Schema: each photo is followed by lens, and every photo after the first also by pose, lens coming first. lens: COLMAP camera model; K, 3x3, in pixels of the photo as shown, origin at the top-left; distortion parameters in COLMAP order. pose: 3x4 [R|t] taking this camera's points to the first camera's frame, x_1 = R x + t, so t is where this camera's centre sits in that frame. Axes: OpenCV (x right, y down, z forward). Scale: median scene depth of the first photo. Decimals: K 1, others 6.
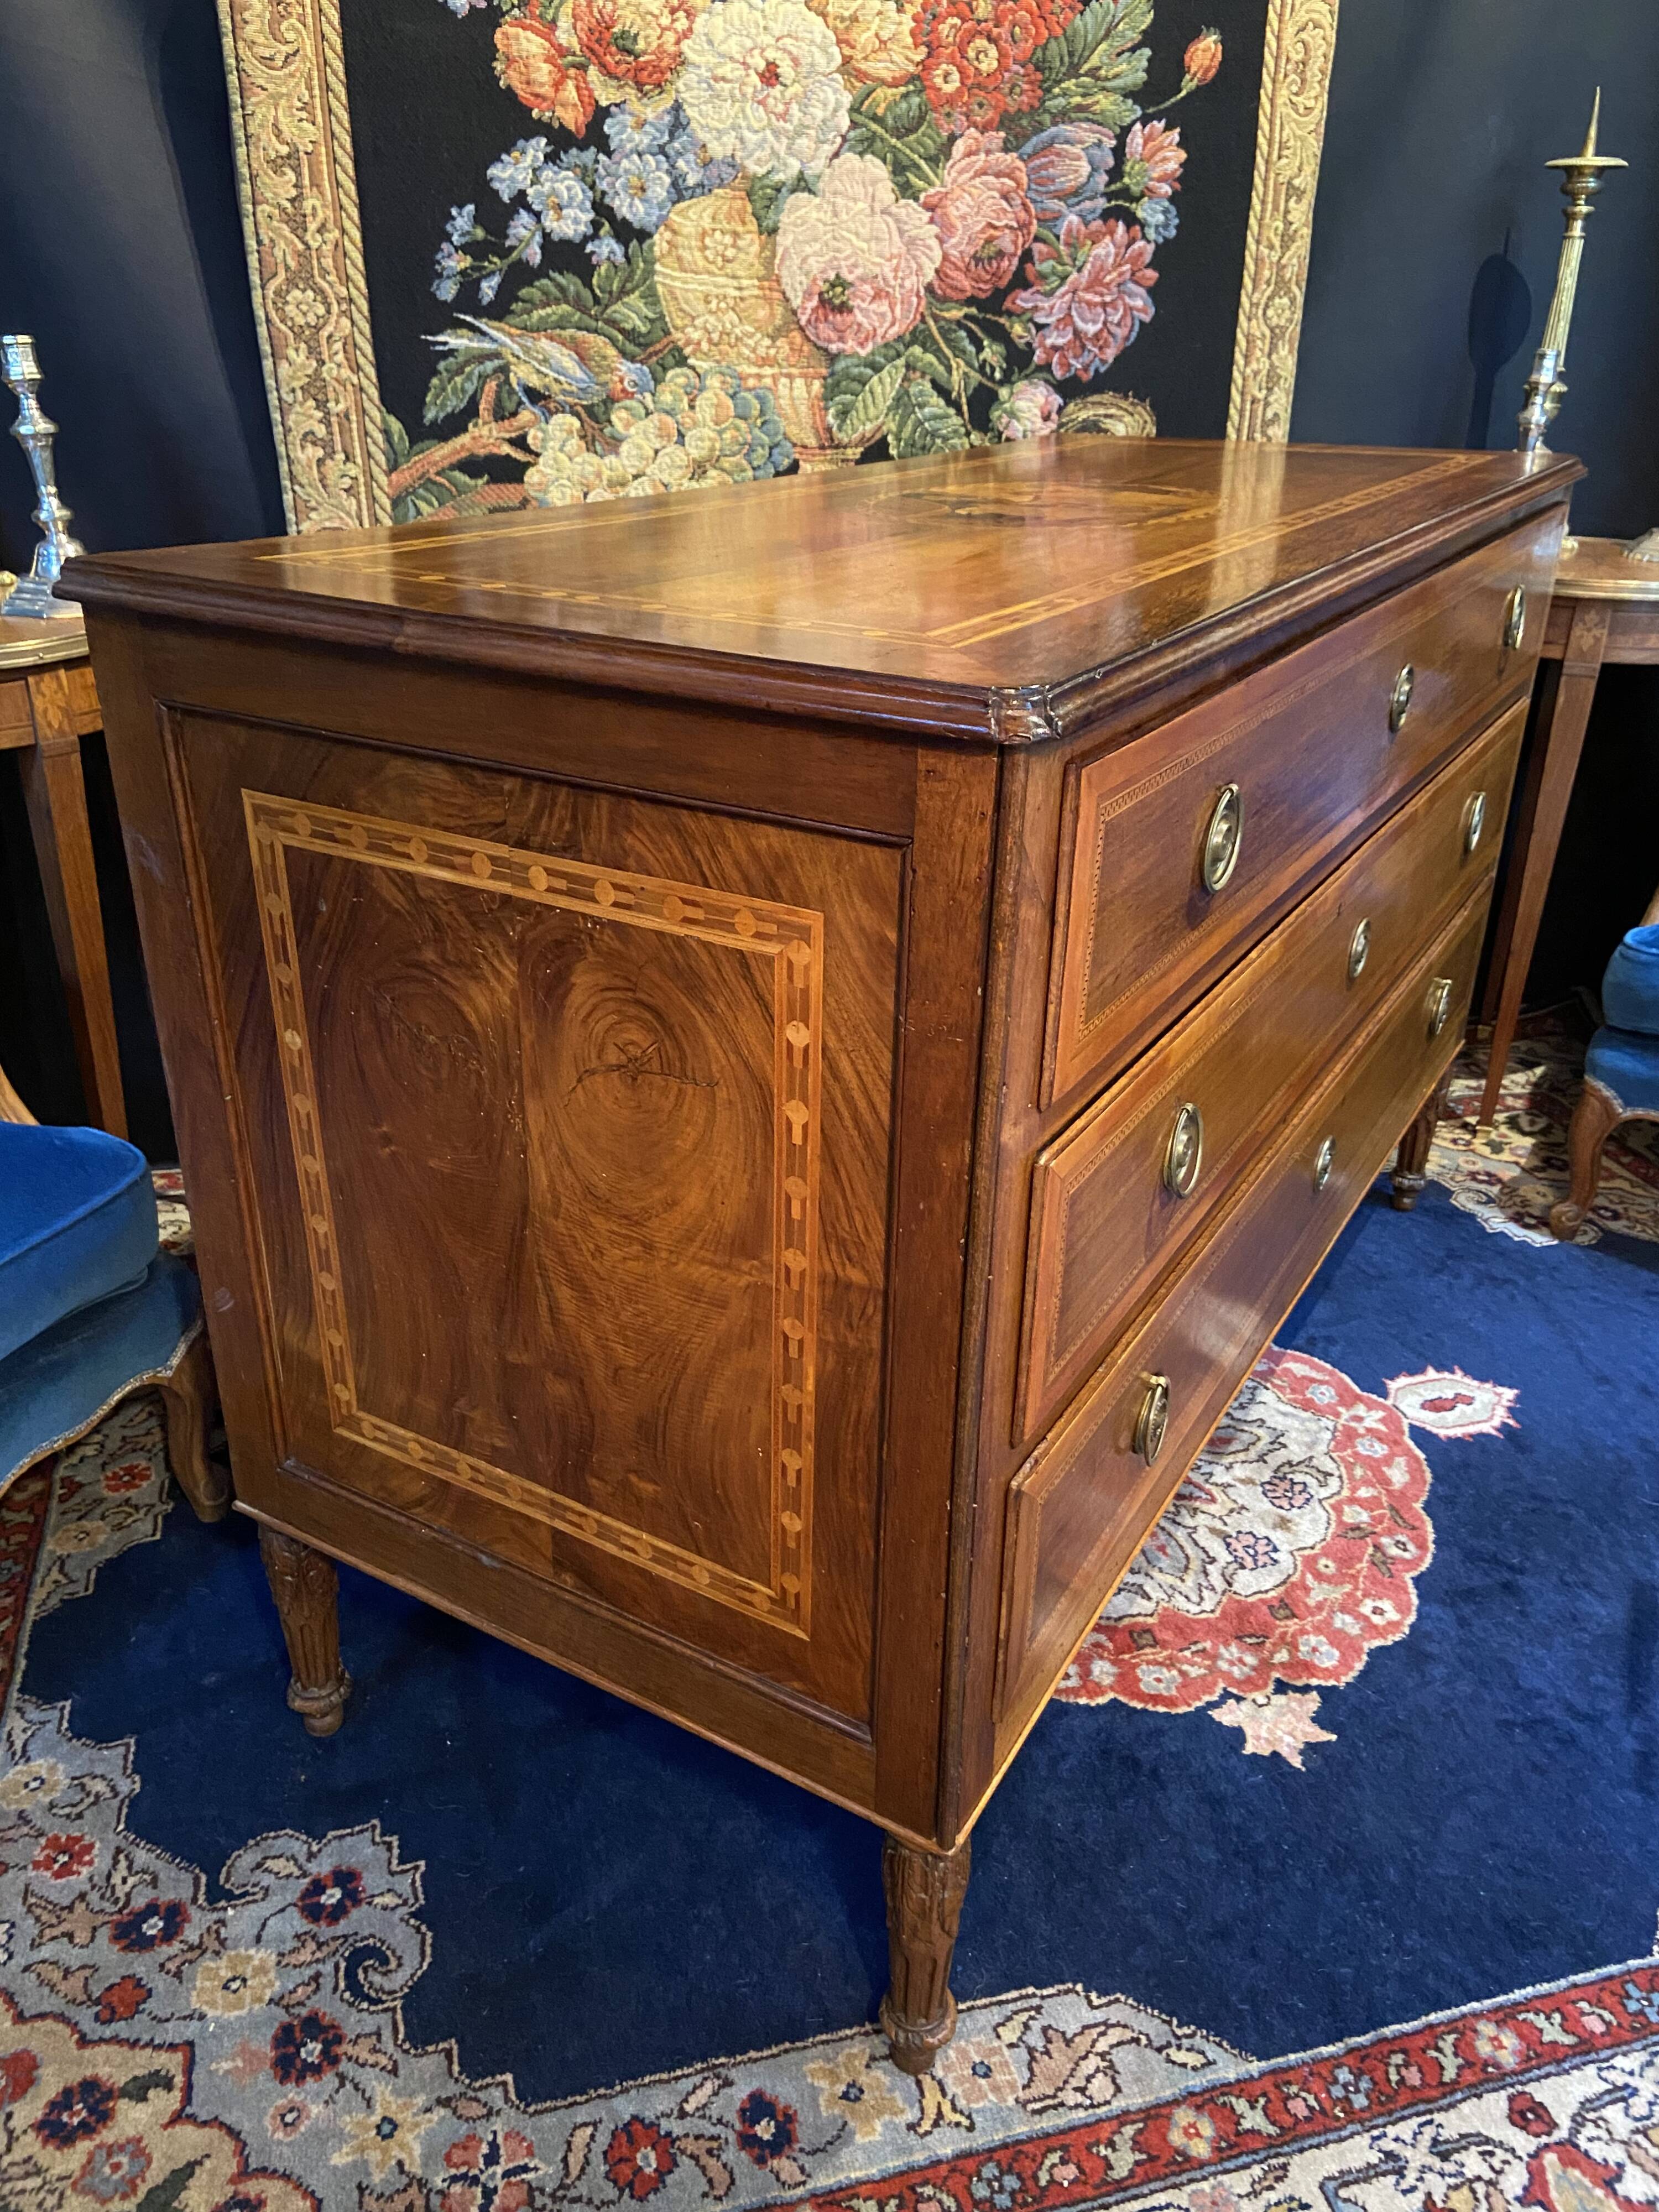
lens RADIAL K [[1638.7, 0, 827.1], [0, 1638.7, 1102.1], [0, 0, 1]] dist [0.129990, -0.165023]
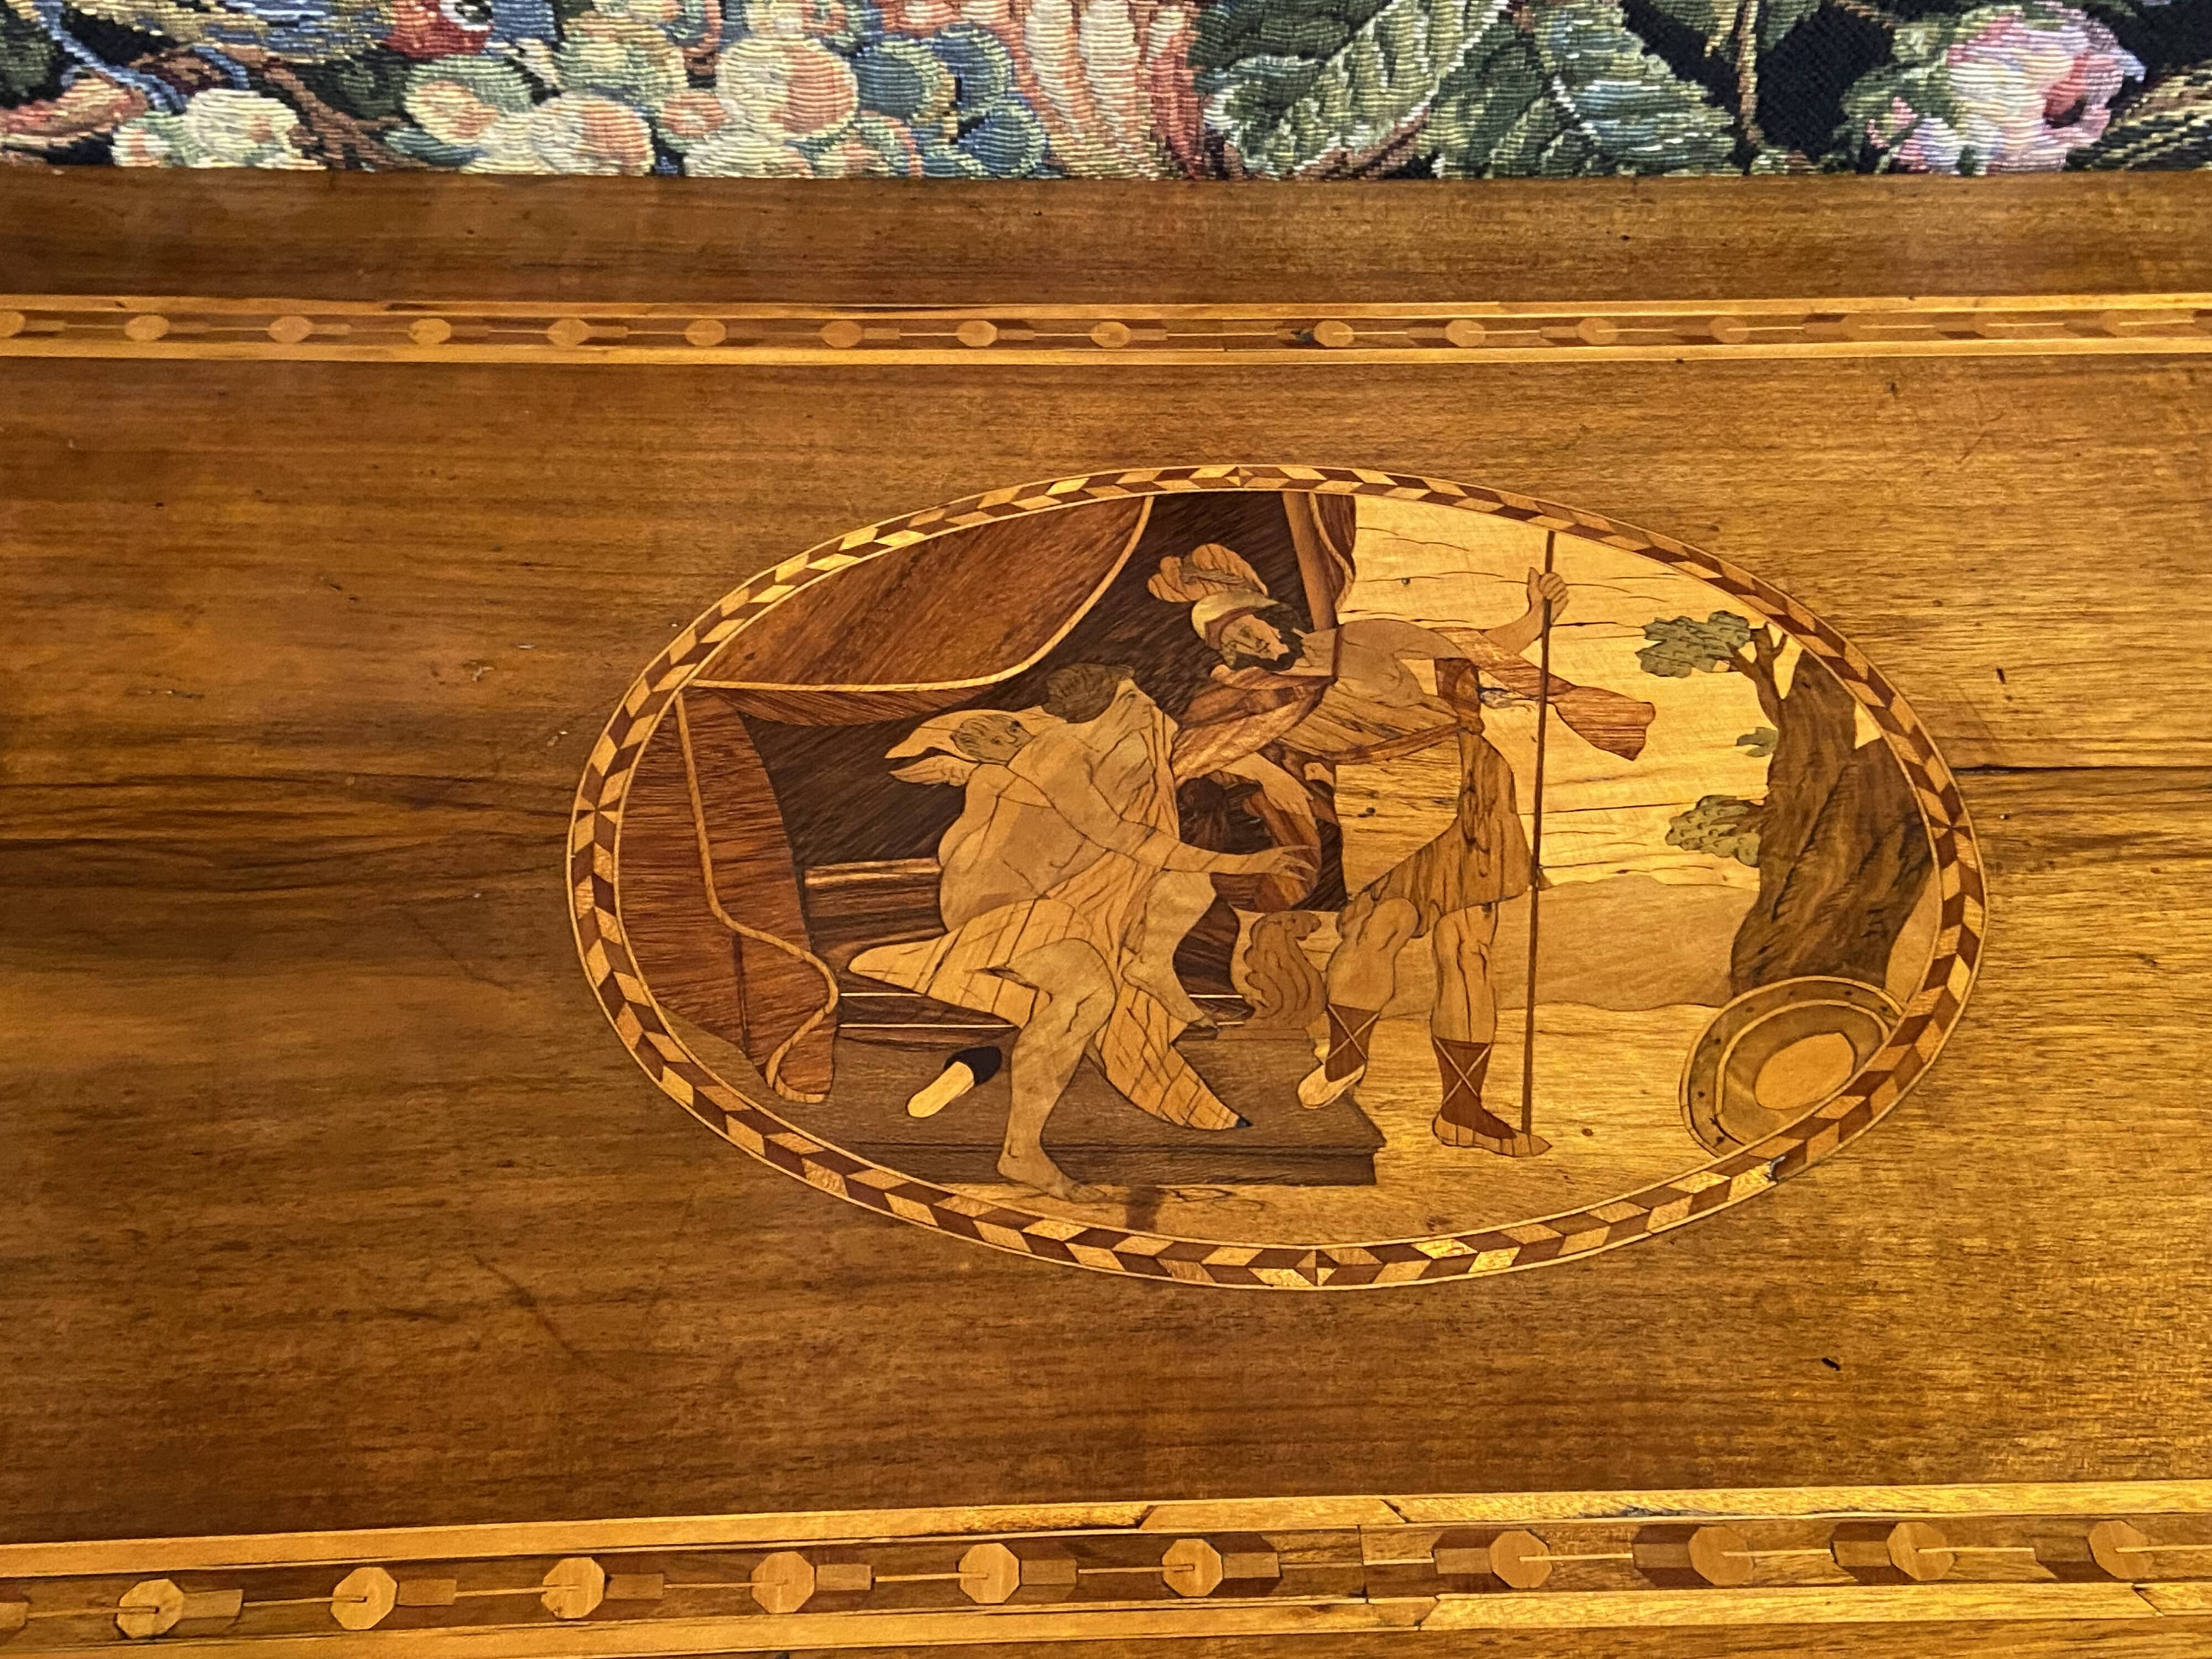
lens RADIAL K [[2525.3, 0, 1131.3], [0, 2525.3, 823.5], [0, 0, 1]] dist [0.101799, -0.086095]
pose [[0.957653, 0.239513, -0.159793, 0.086387], [-0.146380, 0.882916, 0.446131, -0.506944], [0.247938, -0.403848, 0.880587, 0.586845]]
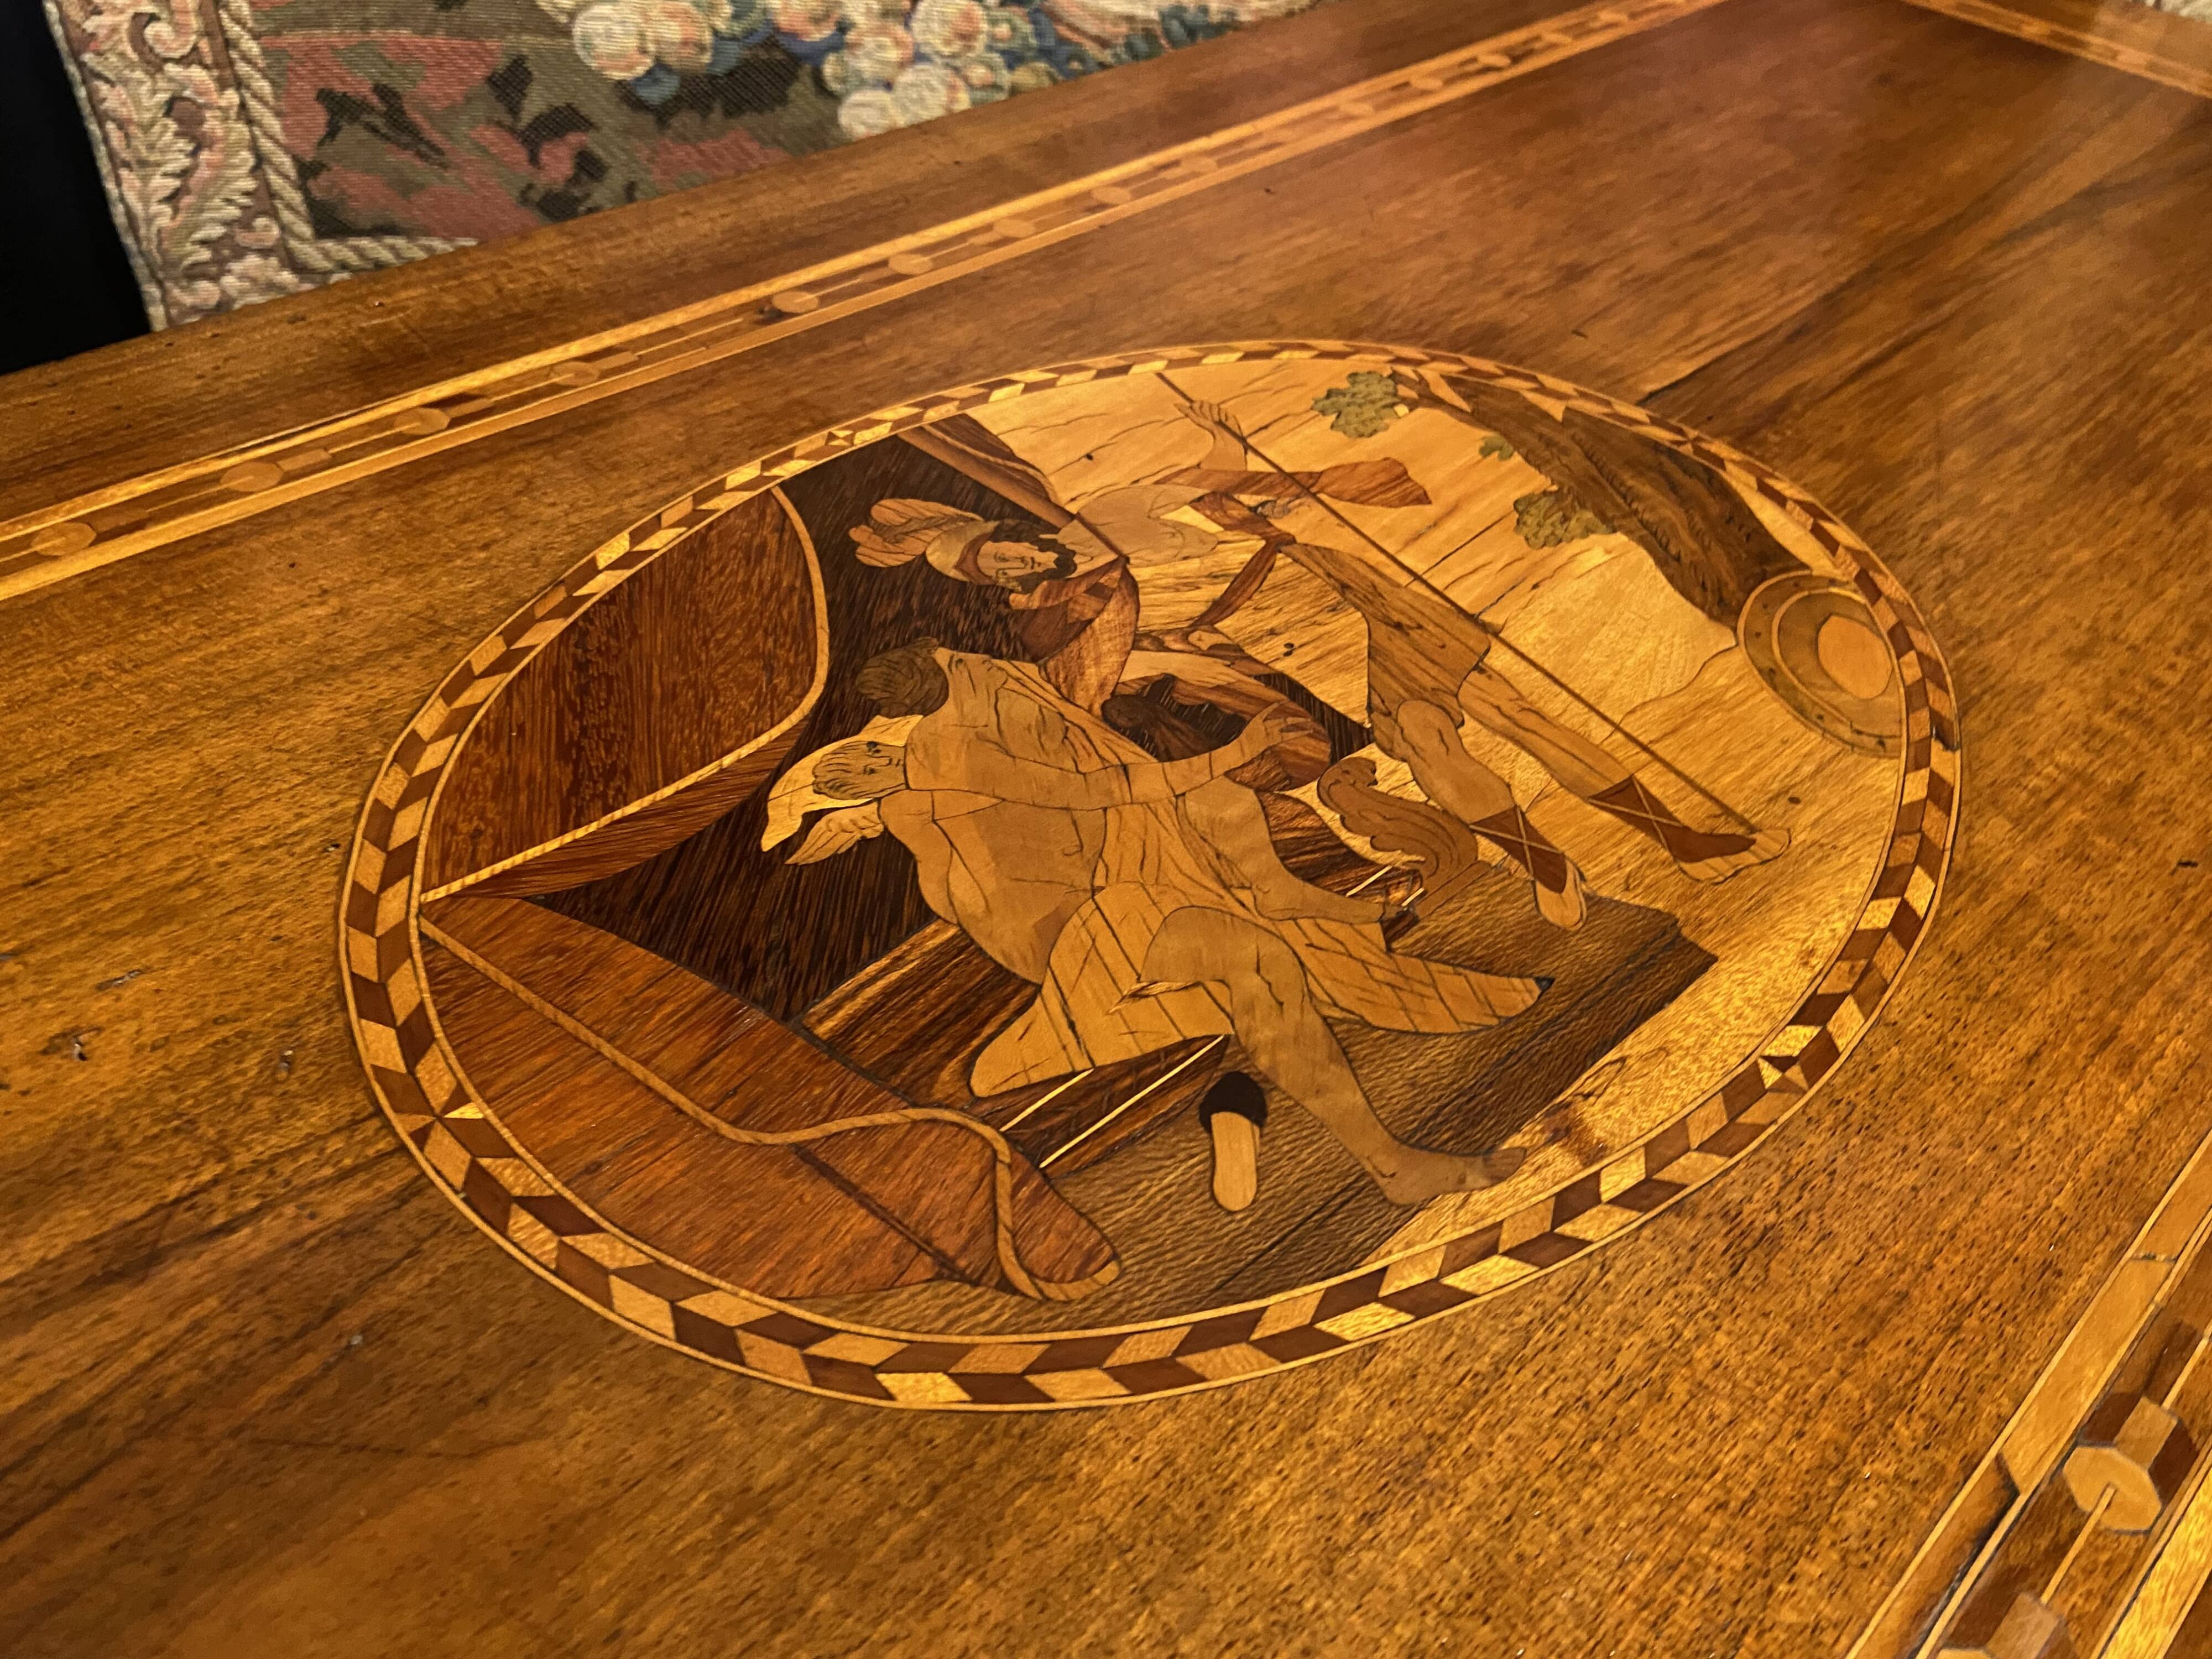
lens RADIAL K [[1649.0, 0, 1114.1], [0, 1649.0, 833.4], [0, 0, 1]] dist [0.128523, -0.167414]
pose [[0.906784, -0.243260, 0.344335, -0.030301], [0.102783, 0.919658, 0.379031, -0.413211], [-0.408874, -0.308308, 0.858935, 0.737116]]
